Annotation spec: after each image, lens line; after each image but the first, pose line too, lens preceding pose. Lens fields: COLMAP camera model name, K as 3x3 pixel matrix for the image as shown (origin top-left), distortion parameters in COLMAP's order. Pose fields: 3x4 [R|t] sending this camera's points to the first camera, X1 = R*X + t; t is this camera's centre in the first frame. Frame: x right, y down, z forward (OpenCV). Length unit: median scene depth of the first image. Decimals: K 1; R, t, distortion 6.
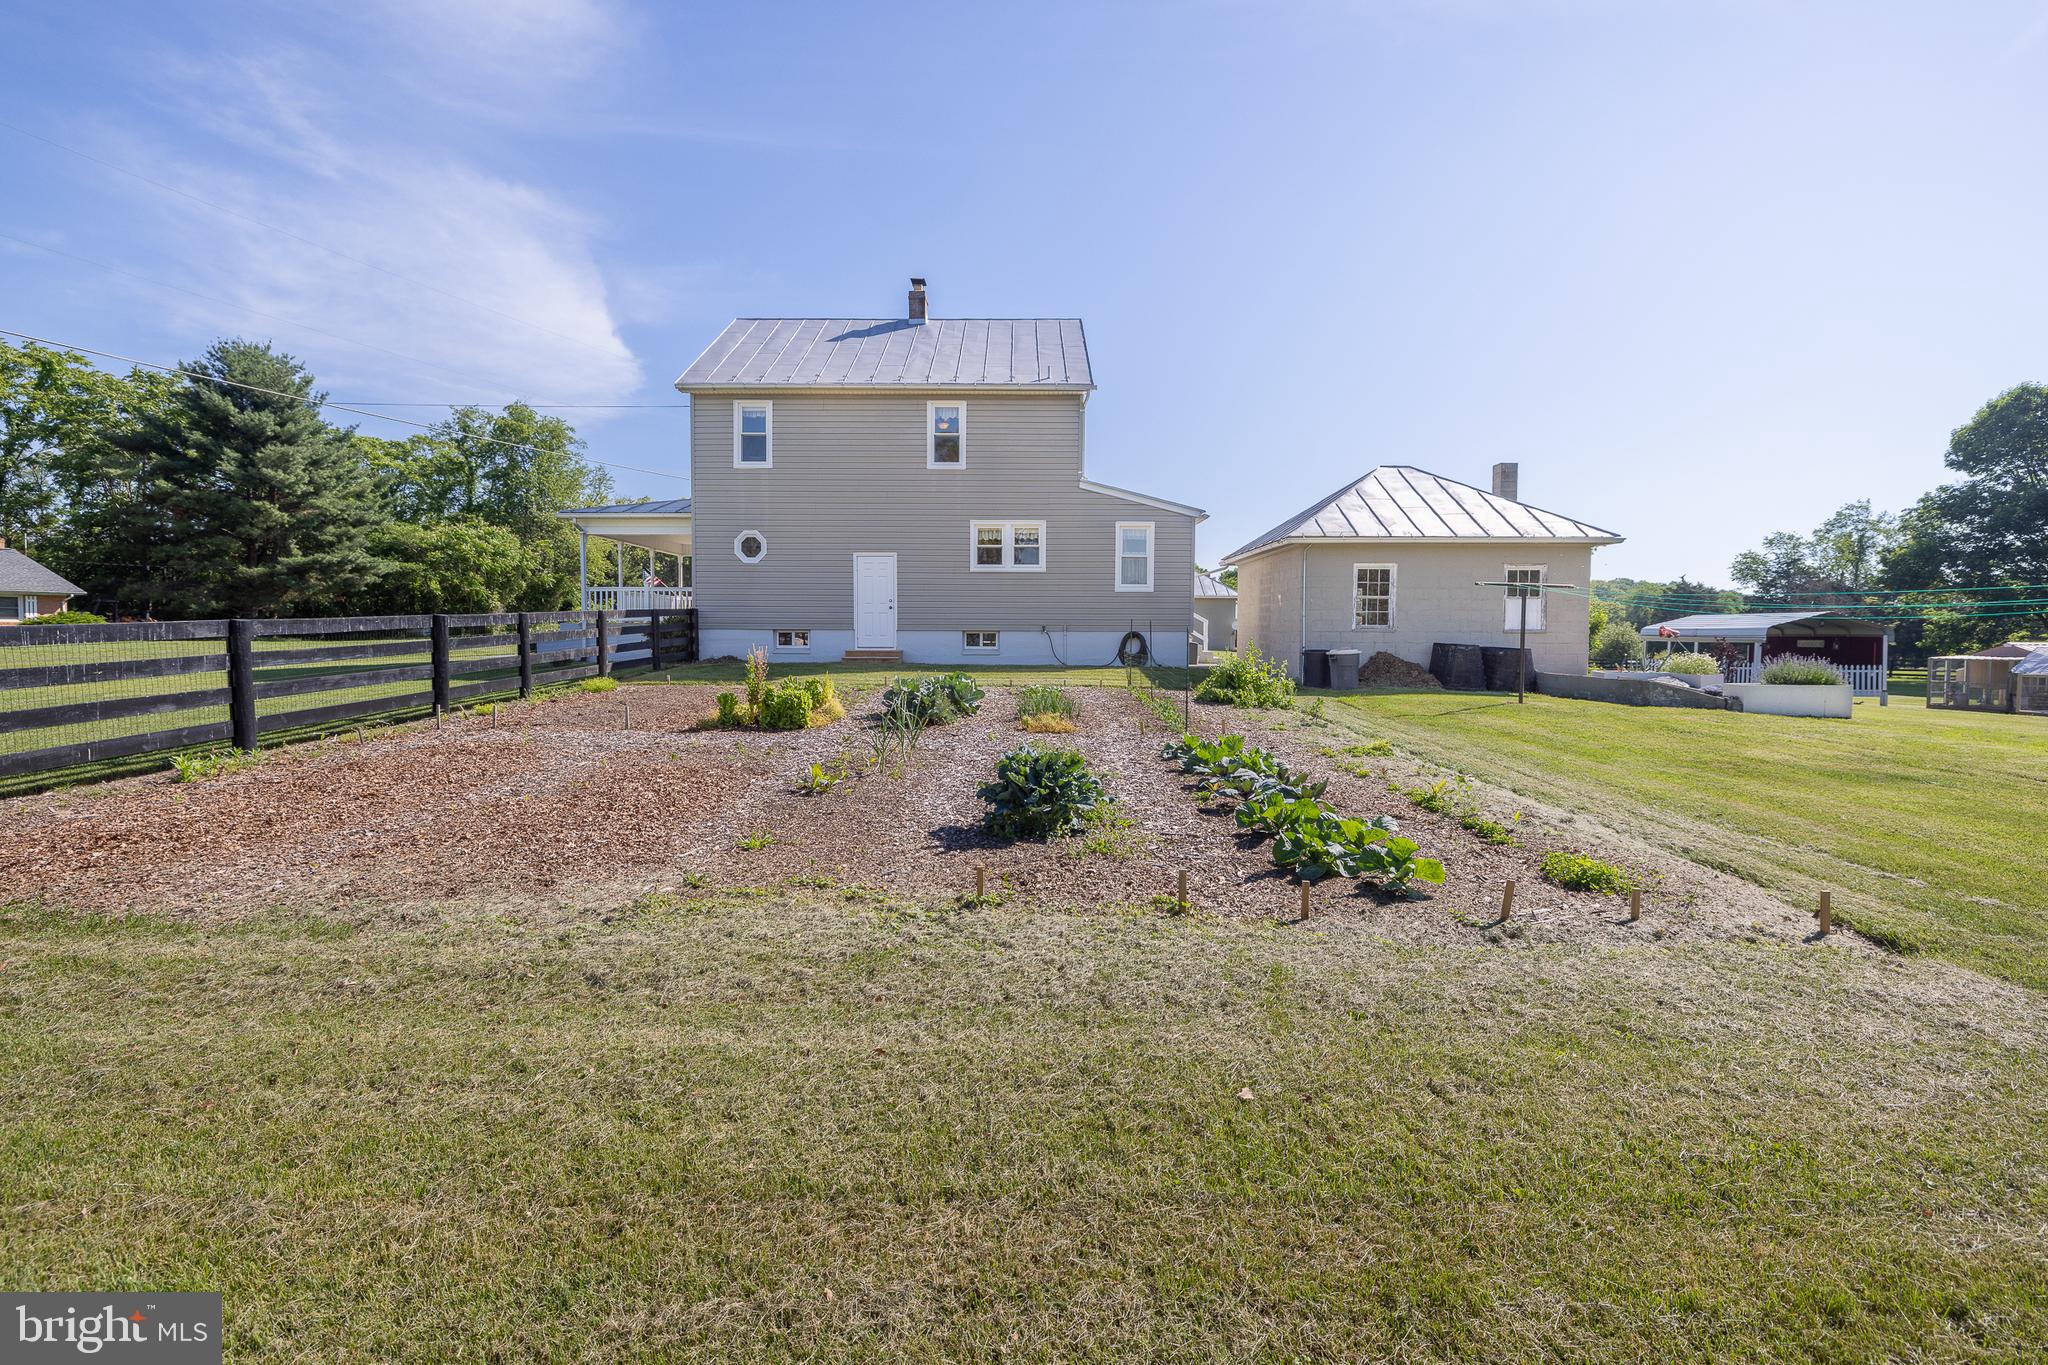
lens RADIAL K [[890.1, 0, 1024.0], [0, 890.1, 682.5], [0, 0, 1]] dist [0.000964, 0.000428]
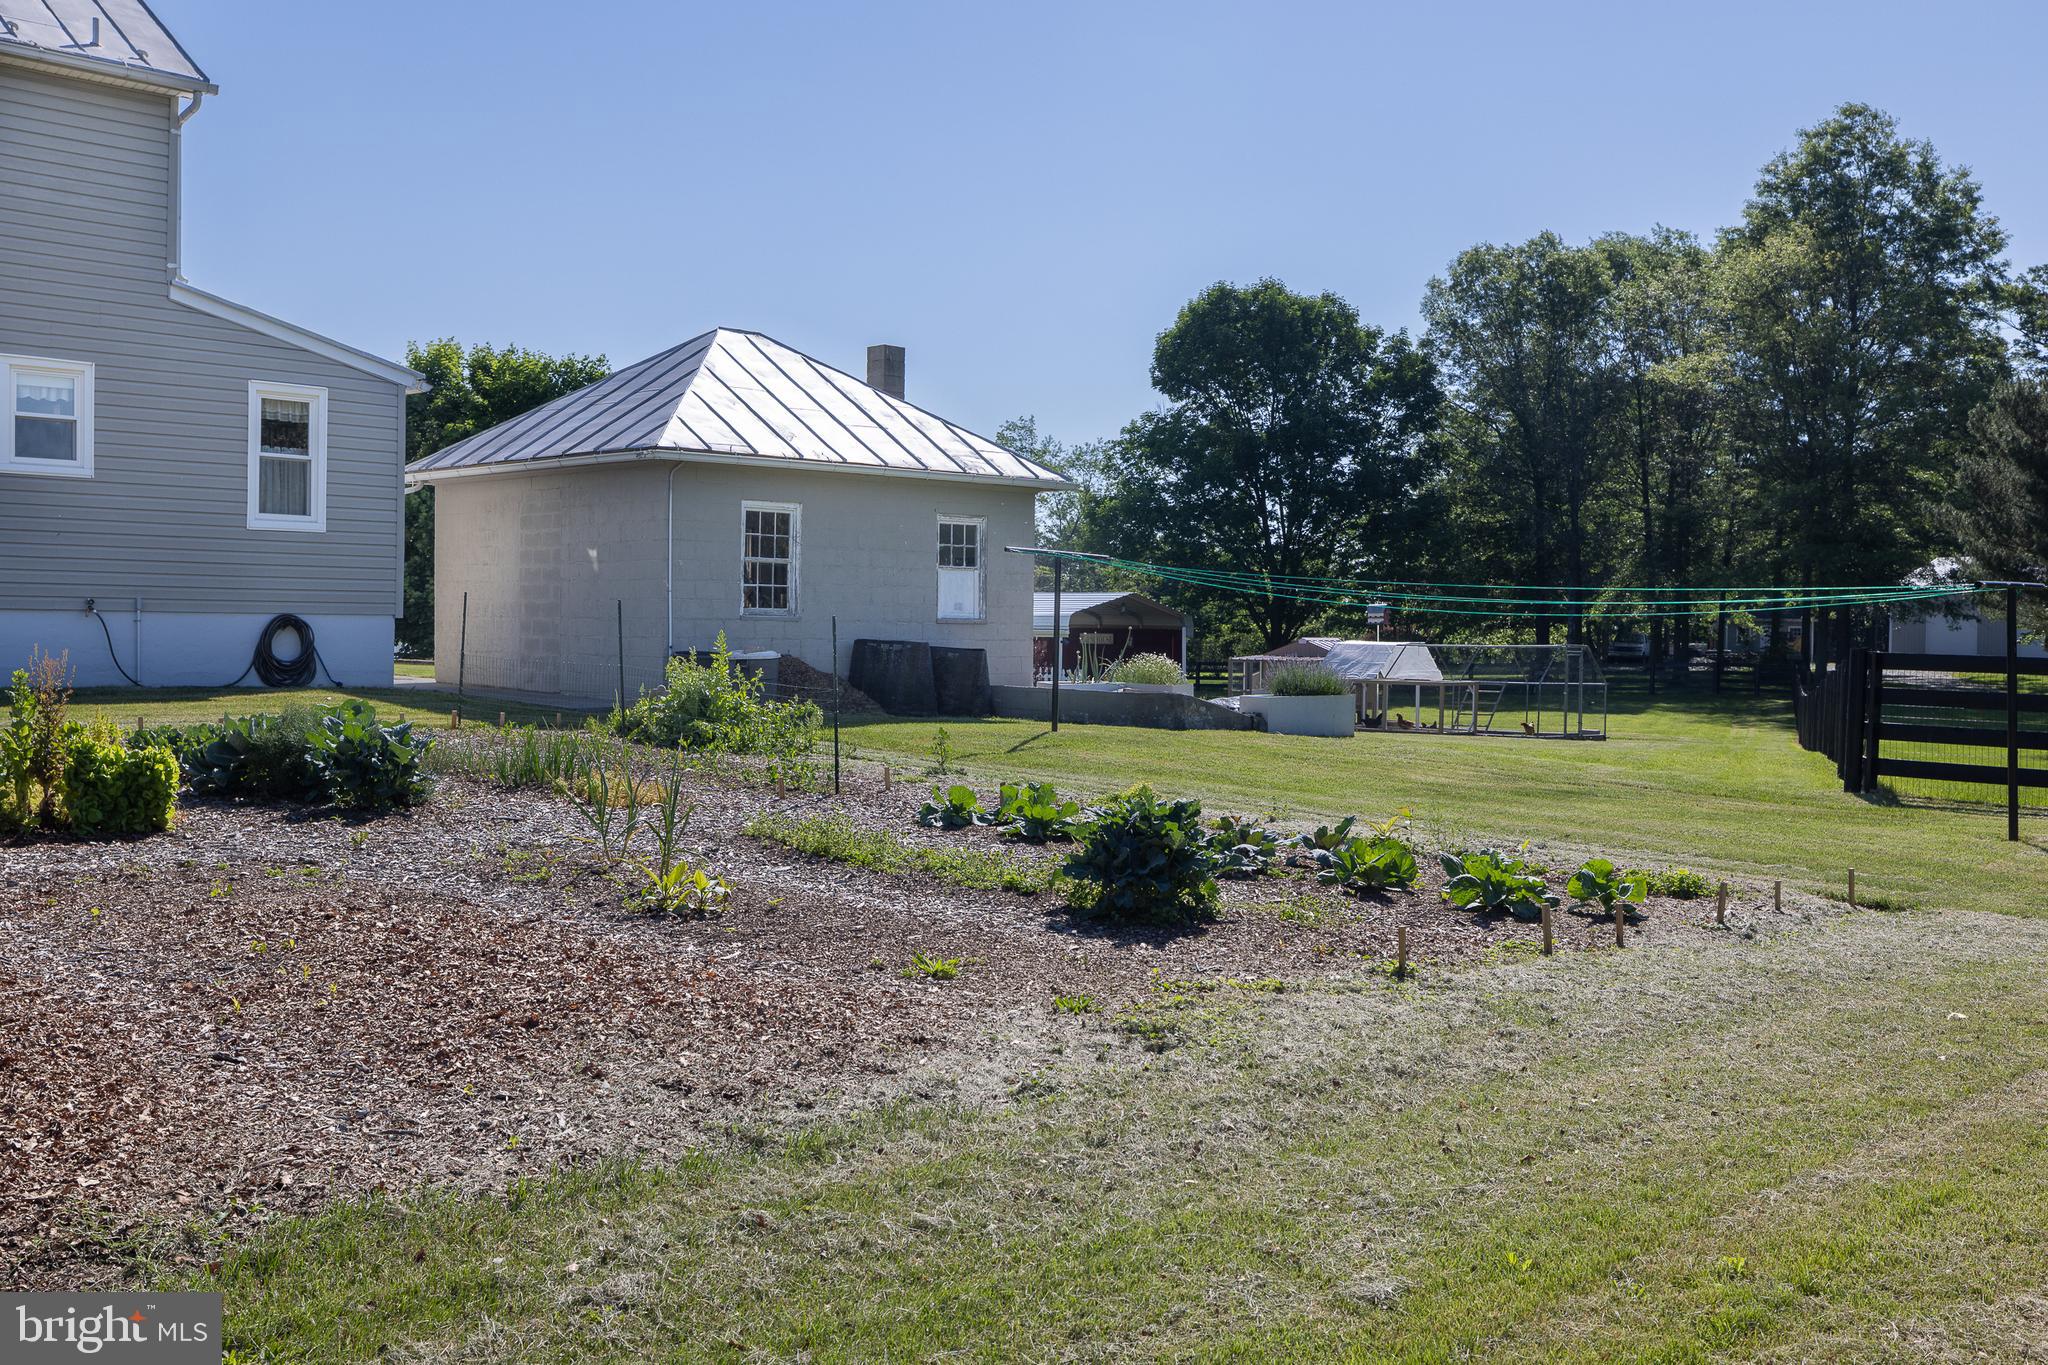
lens RADIAL K [[1921.0, 0, 1024.0], [0, 1921.0, 682.5], [0, 0, 1]] dist [-0.006181, -0.002675]
pose [[0.713624, -0.015259, 0.700363, -0.321681], [0.028804, 0.999556, -0.007572, -0.001760], [-0.699937, 0.025577, 0.713746, -0.005745]]
